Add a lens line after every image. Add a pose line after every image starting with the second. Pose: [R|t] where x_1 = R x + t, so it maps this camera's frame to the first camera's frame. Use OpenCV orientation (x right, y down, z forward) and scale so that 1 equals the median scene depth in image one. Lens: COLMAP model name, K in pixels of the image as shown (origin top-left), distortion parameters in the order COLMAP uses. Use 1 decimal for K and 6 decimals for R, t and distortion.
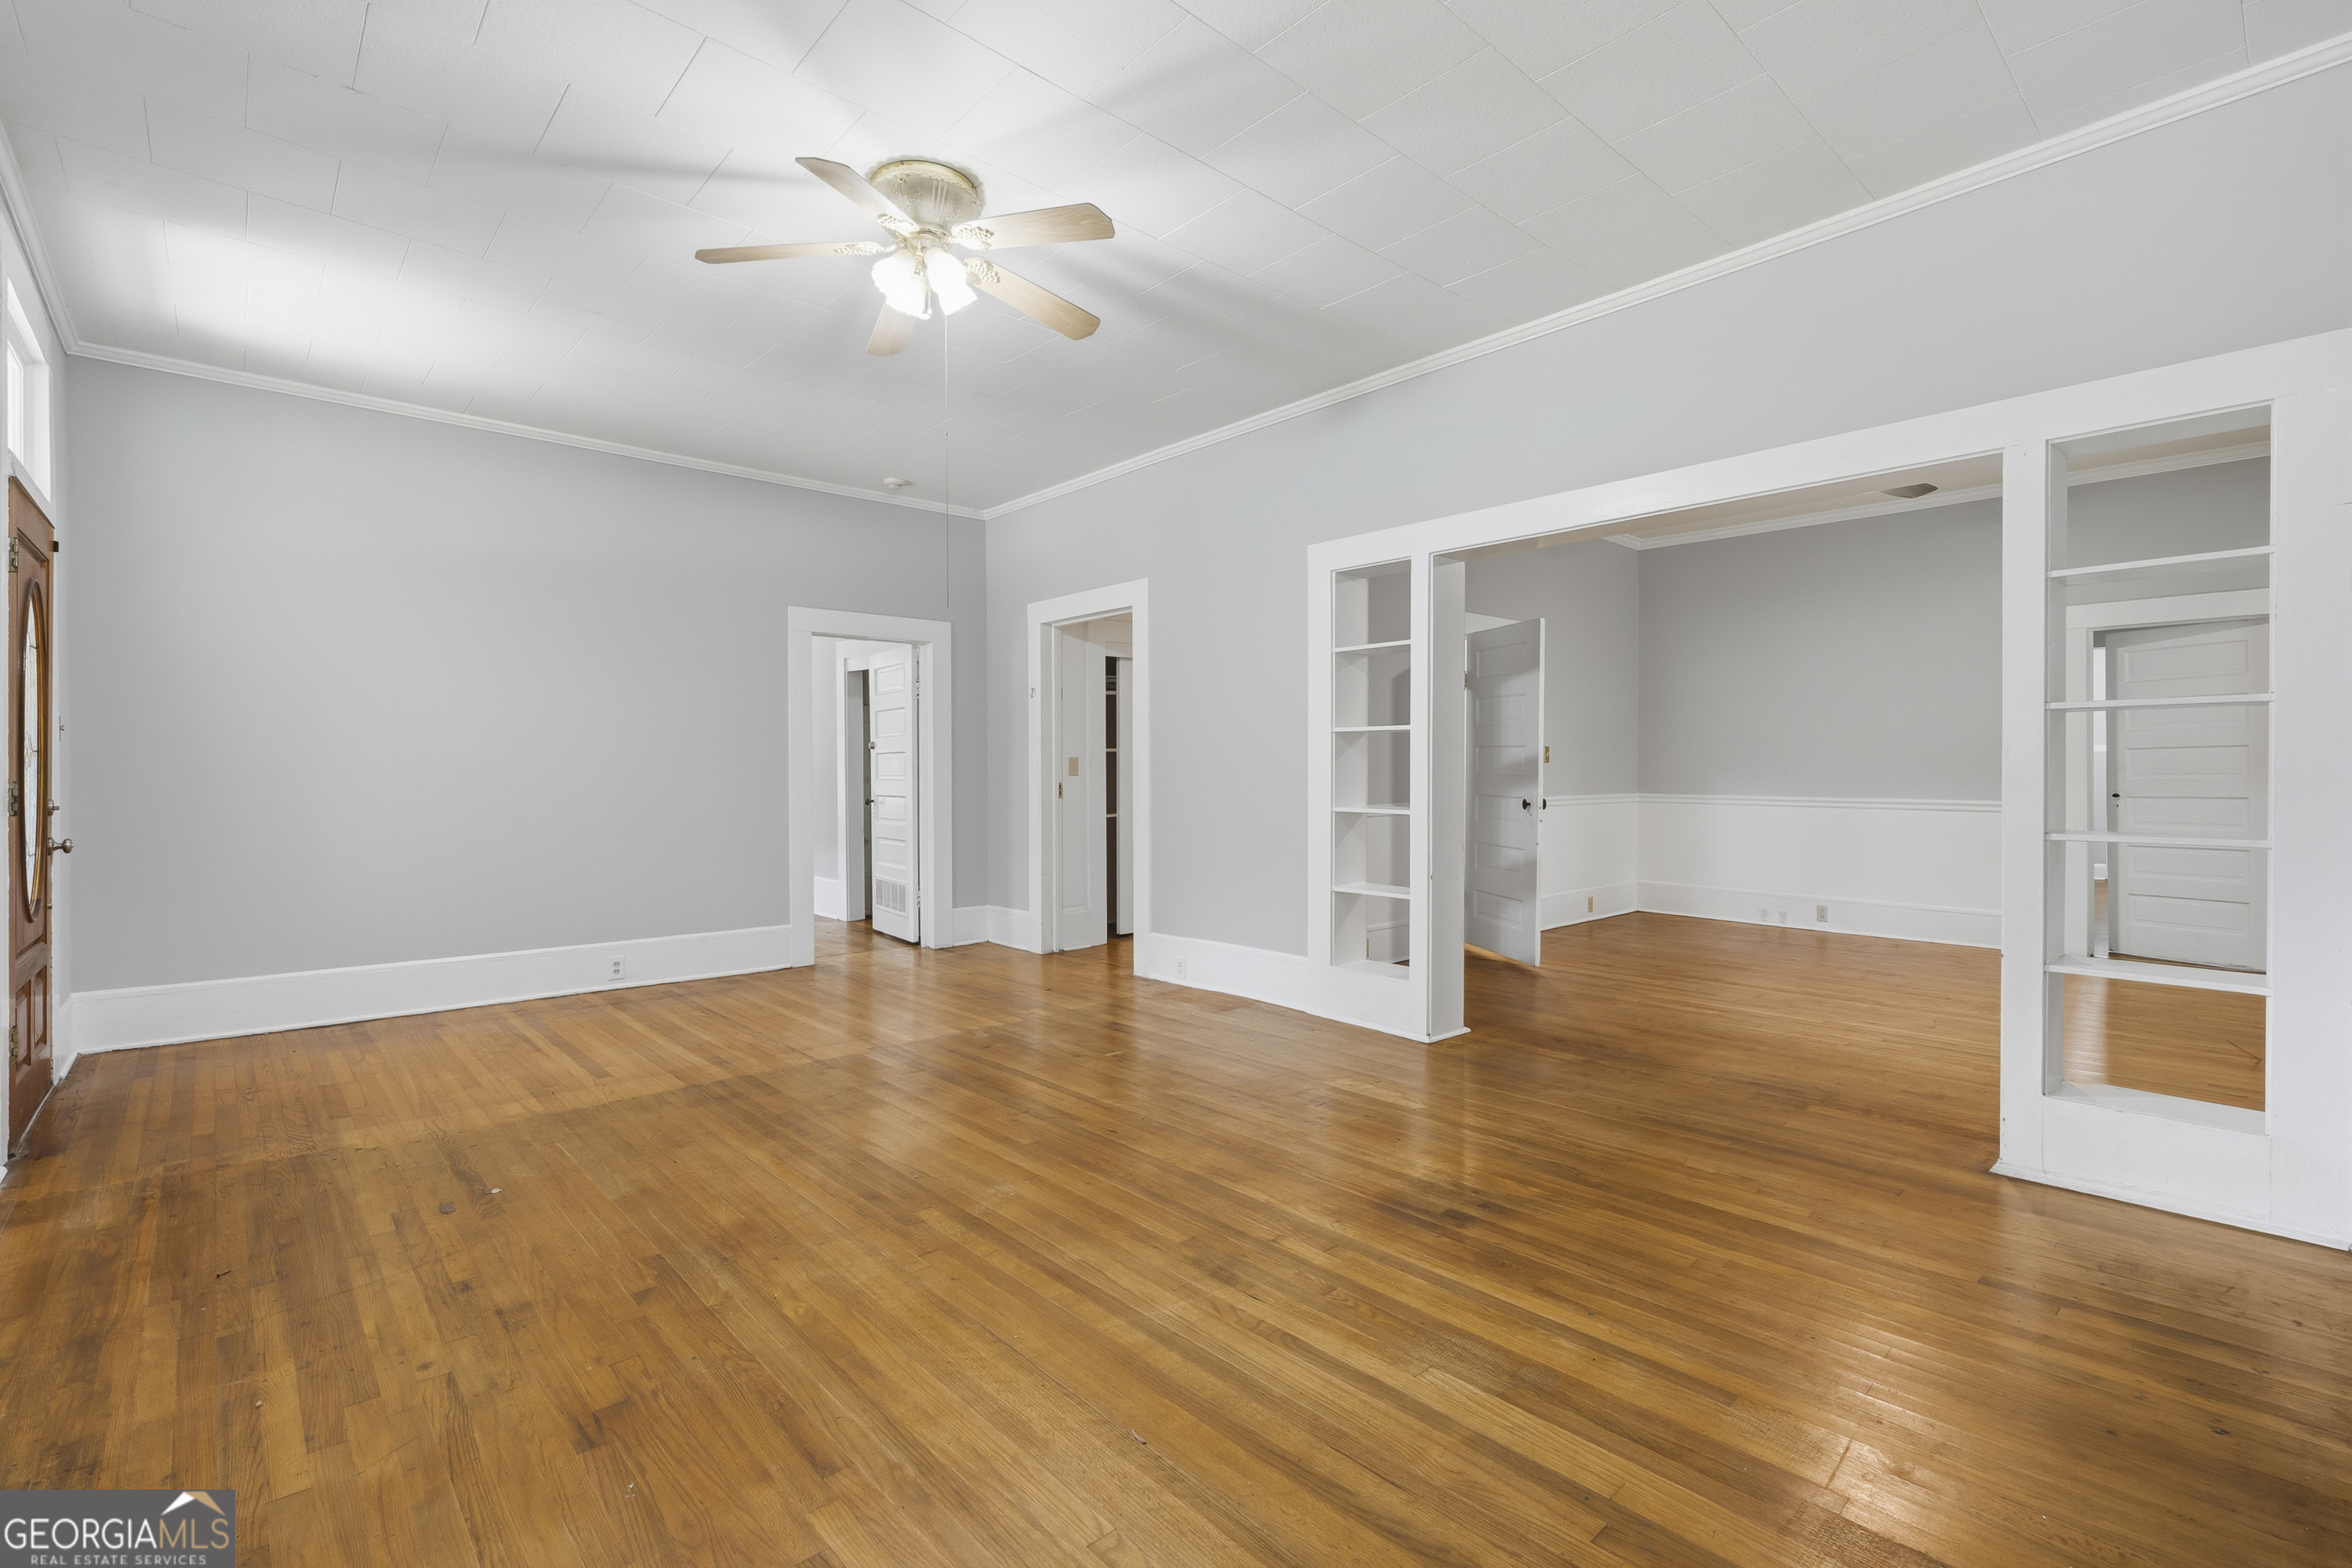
lens RADIAL K [[1046.6, 0, 1173.8], [0, 1046.6, 775.2], [0, 0, 1]] dist [-0.000268, 0.000055]
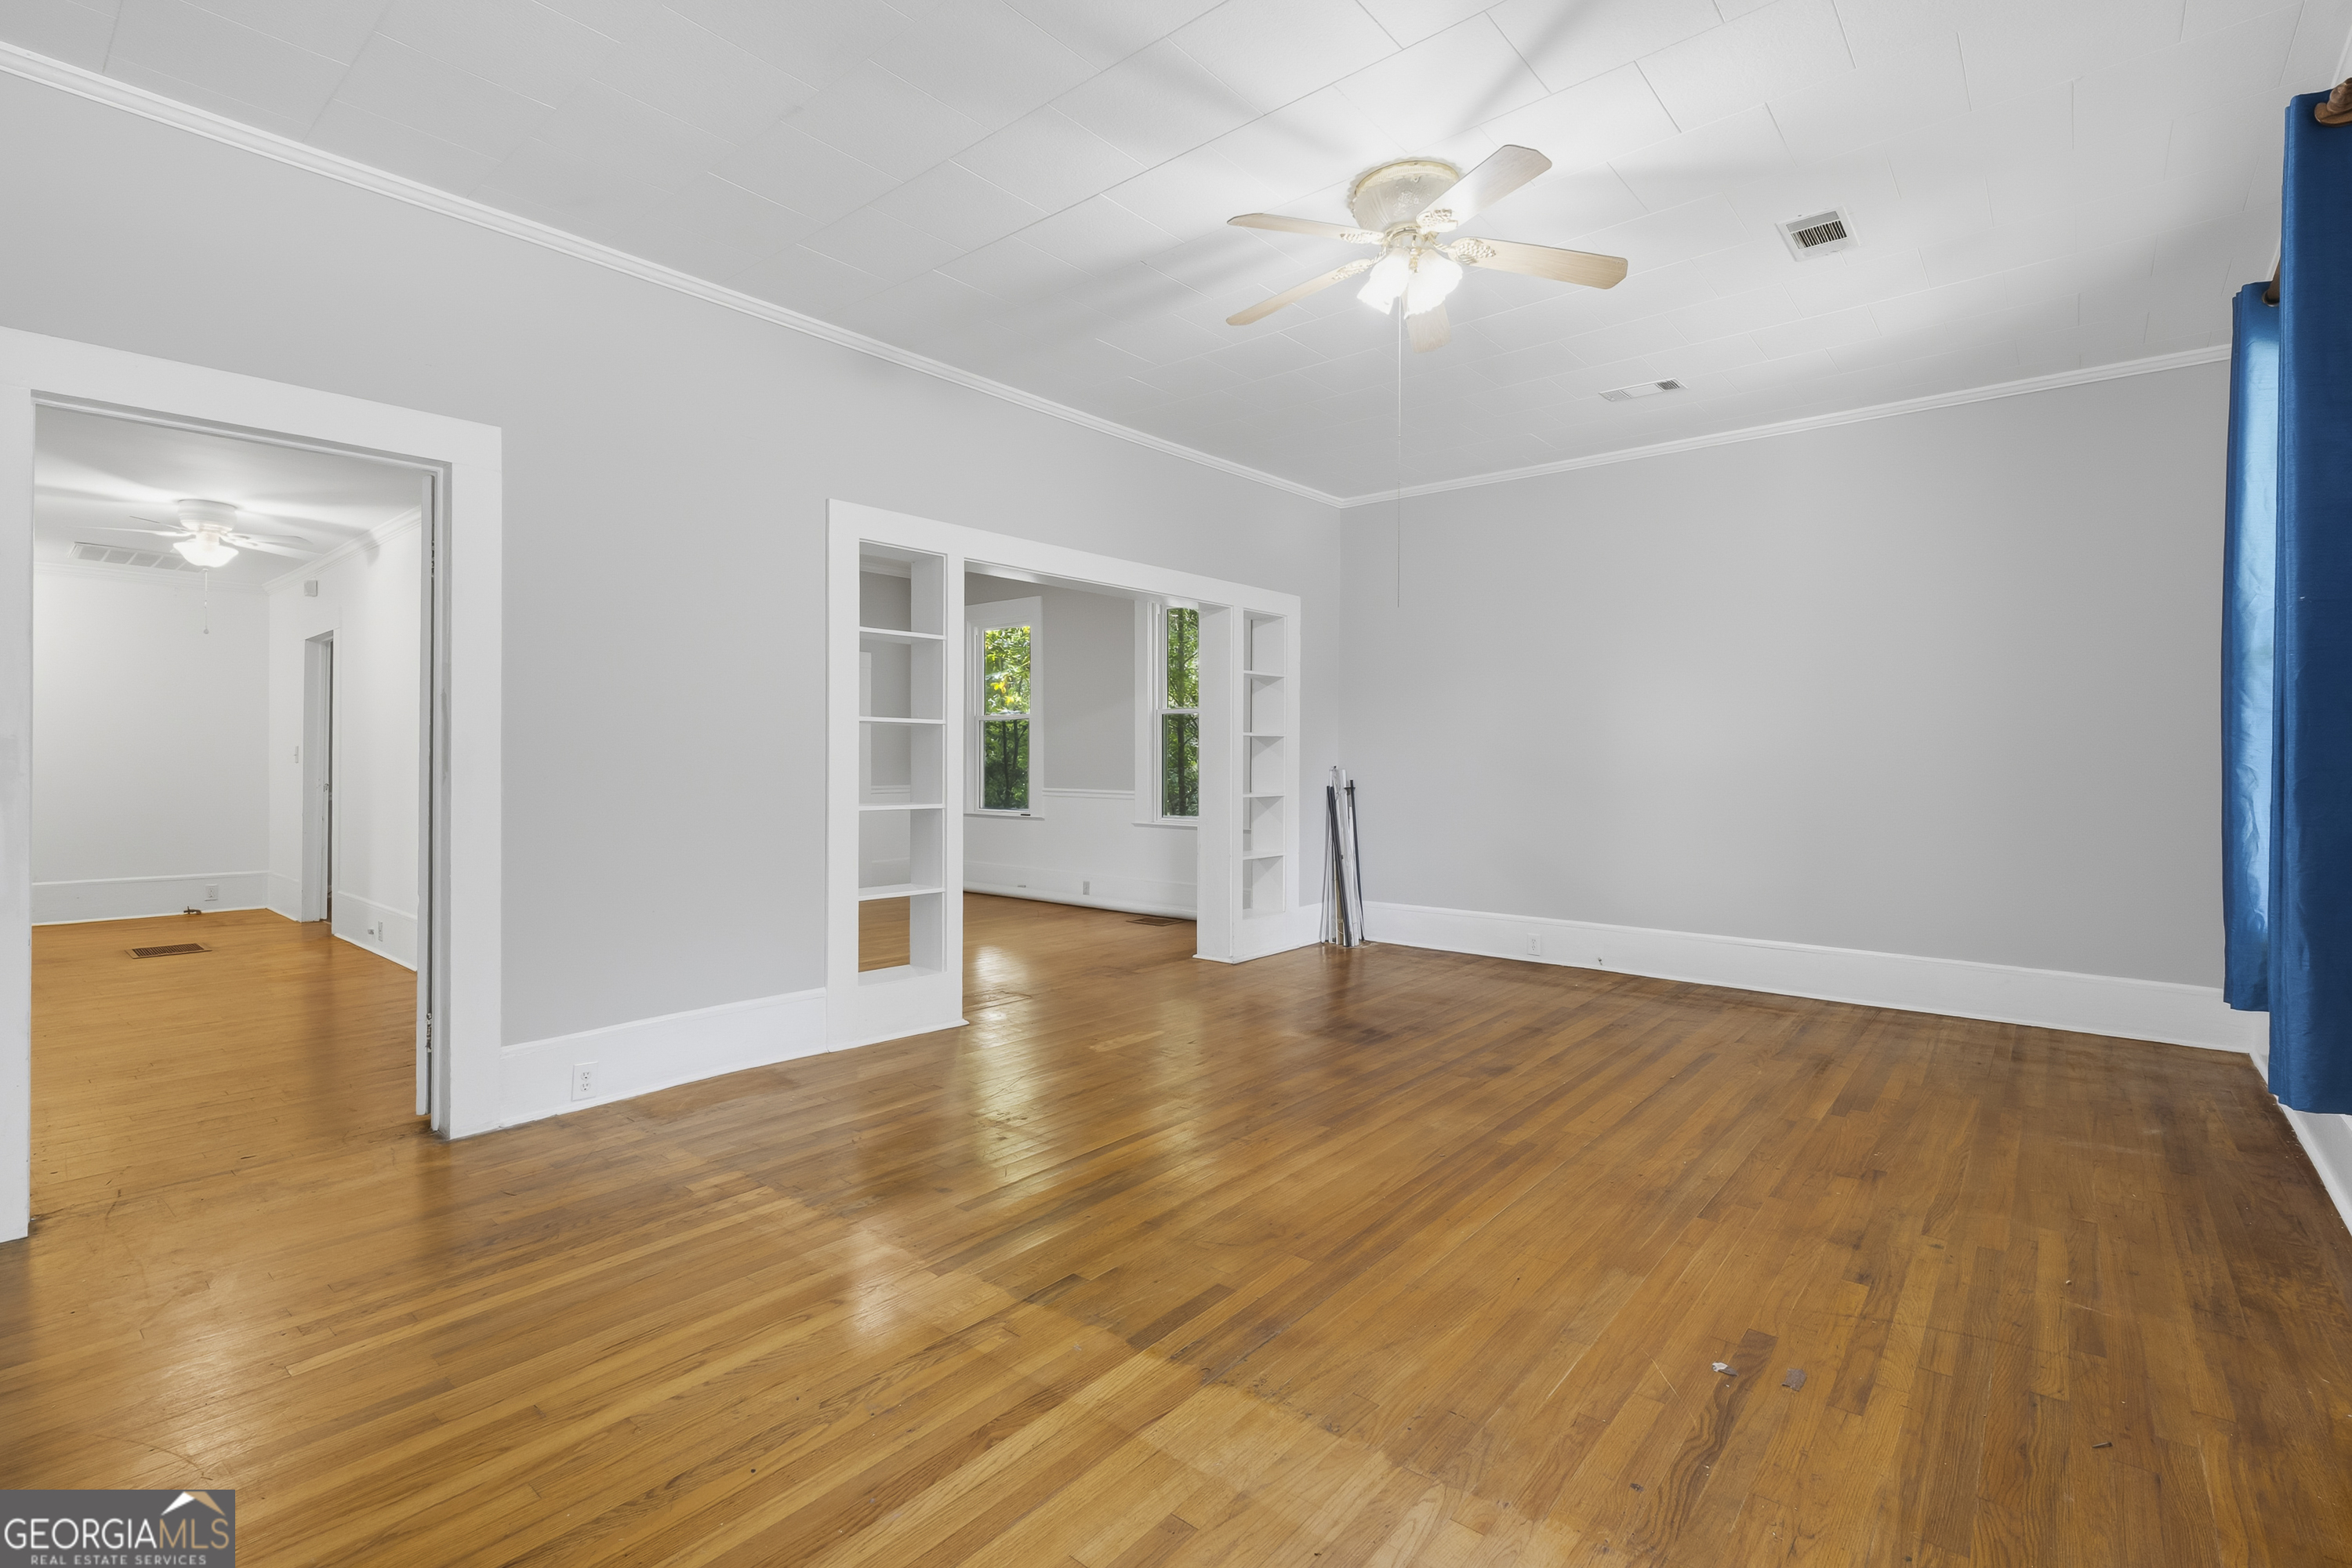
lens RADIAL K [[1053.3, 0, 1162.5], [0, 1053.3, 770.5], [0, 0, 1]] dist [-0.006546, 0.000602]
pose [[-0.115372, -0.004178, 0.993314, -1.379949], [0.002544, 0.999987, 0.004502, -0.006464], [-0.993319, 0.003046, -0.115360, 1.538023]]
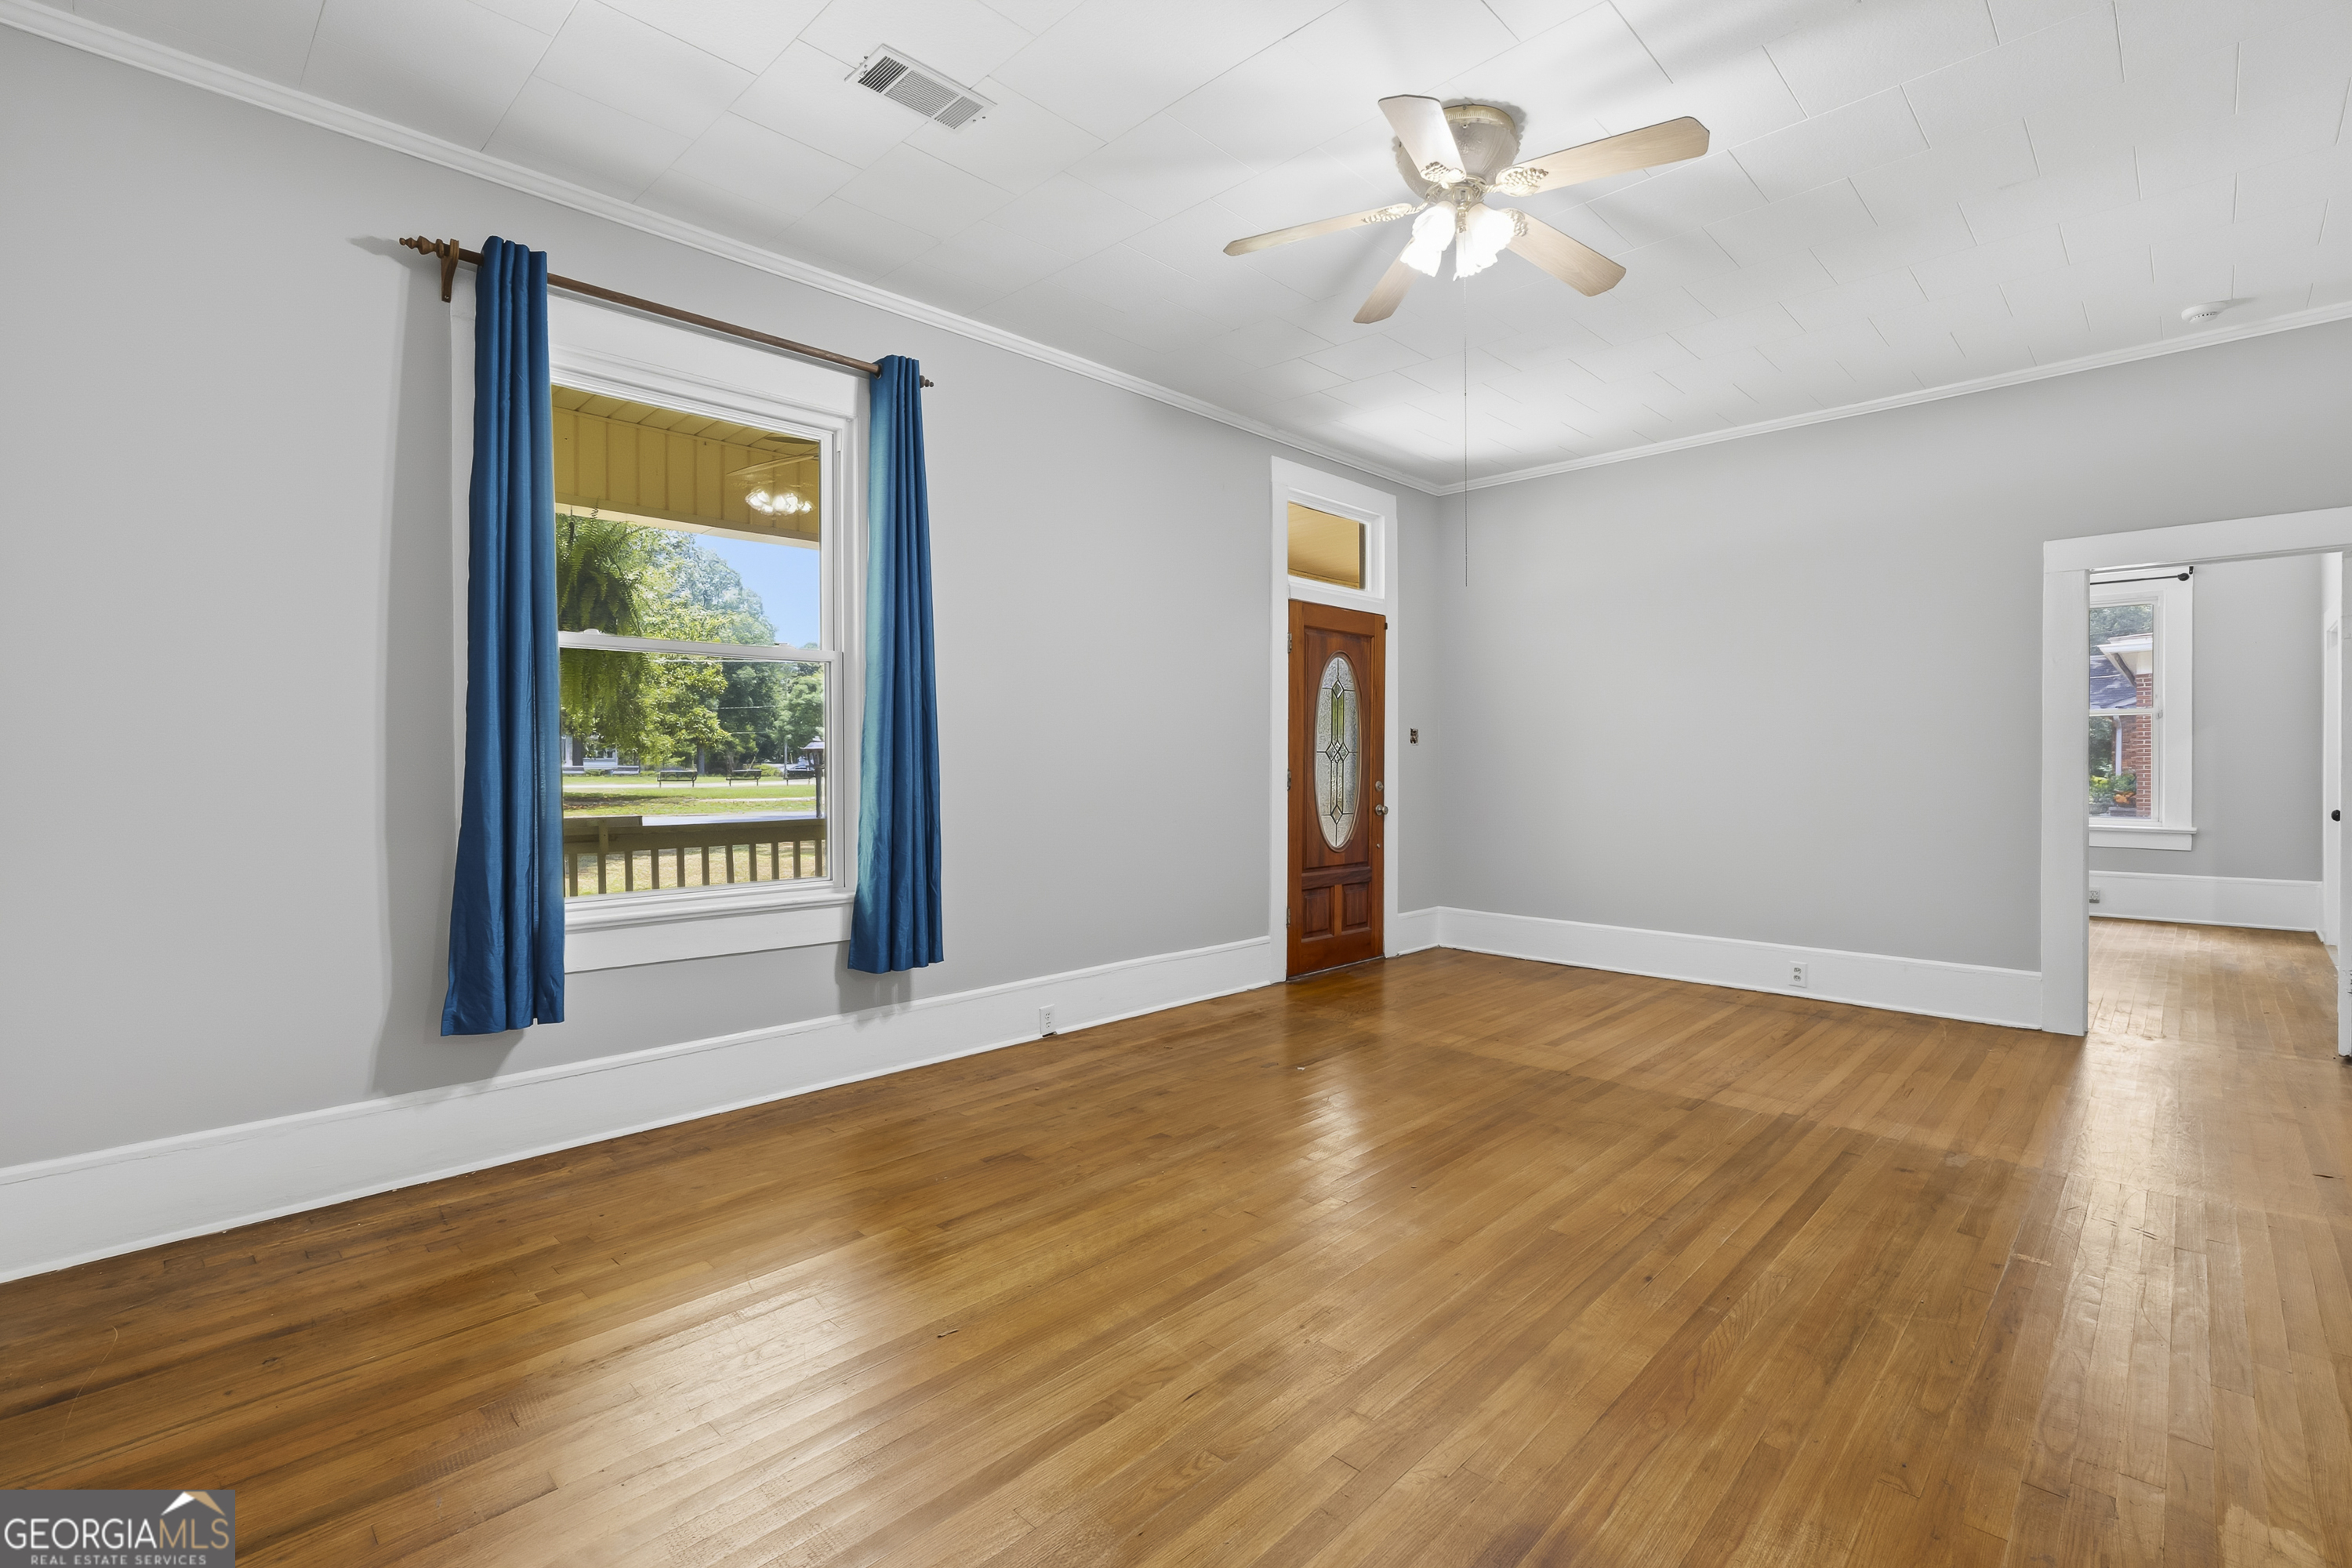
lens RADIAL K [[1063.3, 0, 1175.6], [0, 1063.3, 761.9], [0, 0, 1]] dist [-0.010436, 0.000125]
pose [[0.059539, -0.002004, -0.998224, 0.784018], [-0.004149, 0.999989, -0.002255, -0.002622], [0.998217, 0.004276, 0.059530, 0.795781]]
